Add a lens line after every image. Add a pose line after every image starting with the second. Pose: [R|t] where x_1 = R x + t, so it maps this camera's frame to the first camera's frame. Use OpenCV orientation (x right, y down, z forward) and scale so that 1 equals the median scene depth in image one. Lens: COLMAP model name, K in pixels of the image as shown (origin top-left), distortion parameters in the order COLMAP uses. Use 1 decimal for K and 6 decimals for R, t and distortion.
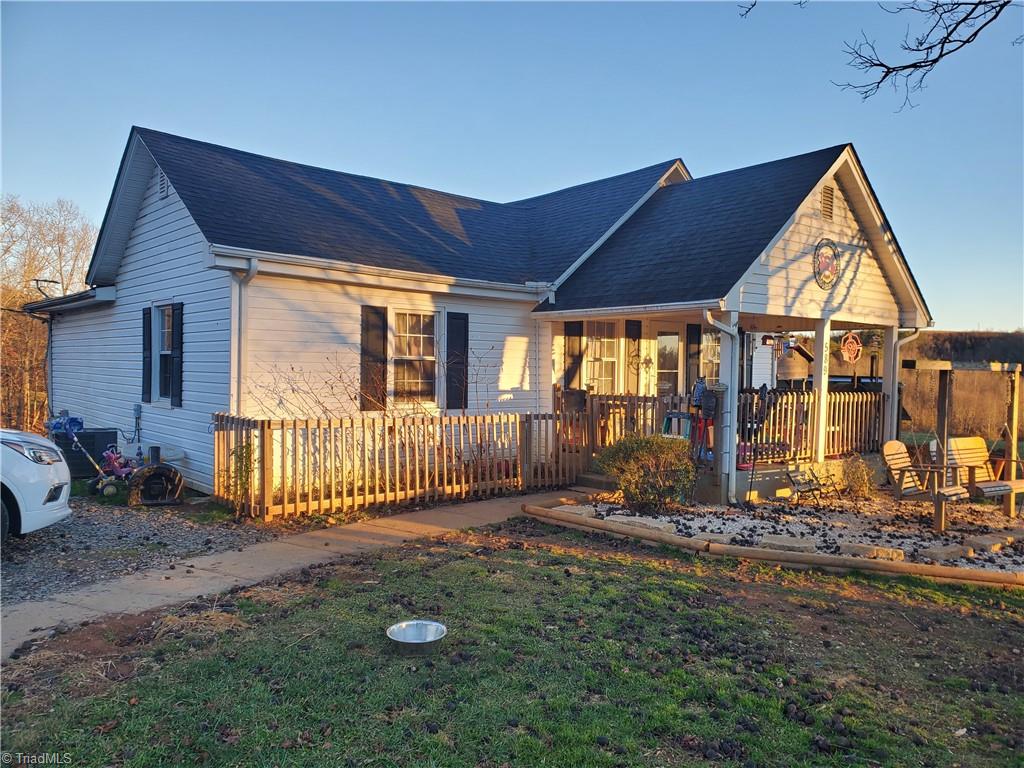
lens RADIAL K [[784.3, 0, 520.6], [0, 784.3, 386.9], [0, 0, 1]] dist [0.053122, -0.038401]
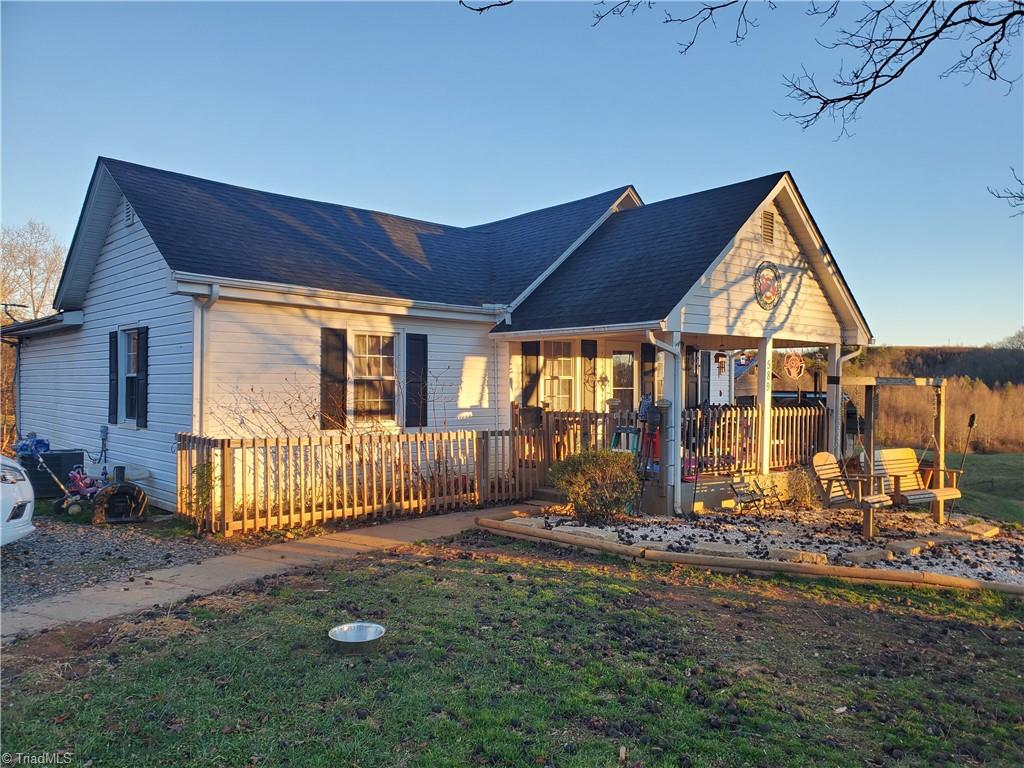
lens RADIAL K [[784.3, 0, 518.0], [0, 784.3, 387.8], [0, 0, 1]] dist [0.053122, -0.038401]
pose [[0.999665, -0.009266, 0.024160, 0.032125], [0.009800, 0.999708, -0.022097, 0.000929], [-0.023948, 0.022326, 0.999464, -0.045040]]
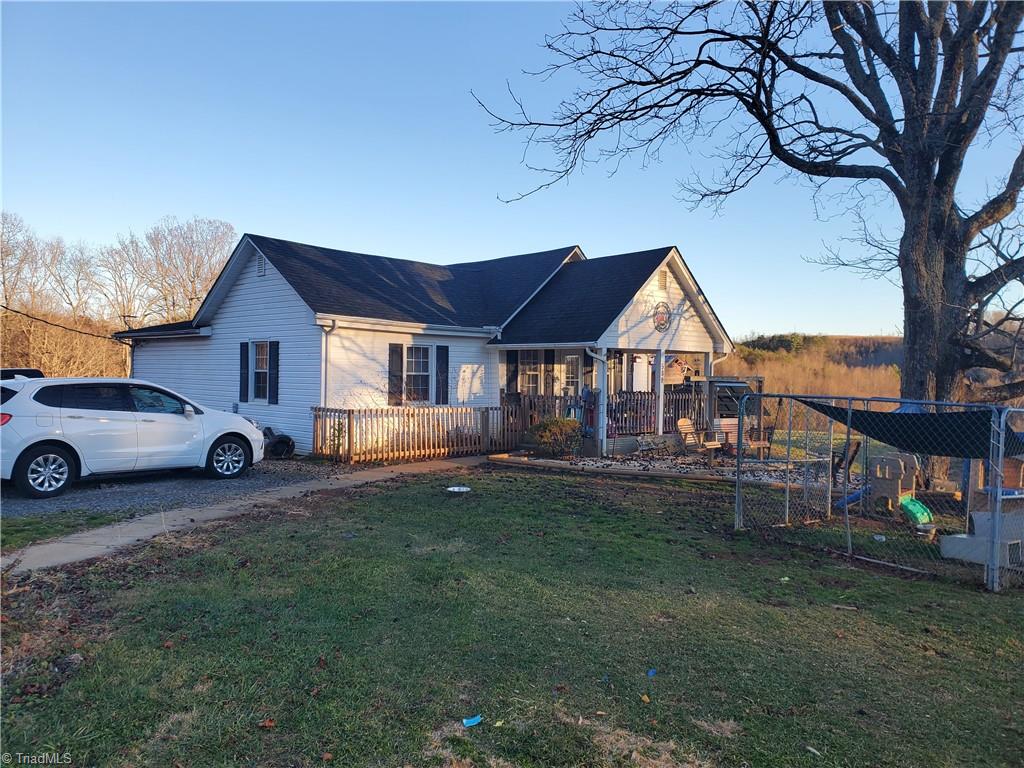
lens RADIAL K [[784.3, 0, 510.9], [0, 784.3, 377.1], [0, 0, 1]] dist [0.053122, -0.038401]
pose [[0.996522, -0.003476, 0.083261, -0.085558], [0.004958, 0.999833, -0.017602, 0.000298], [-0.083186, 0.017953, 0.996372, -0.738127]]
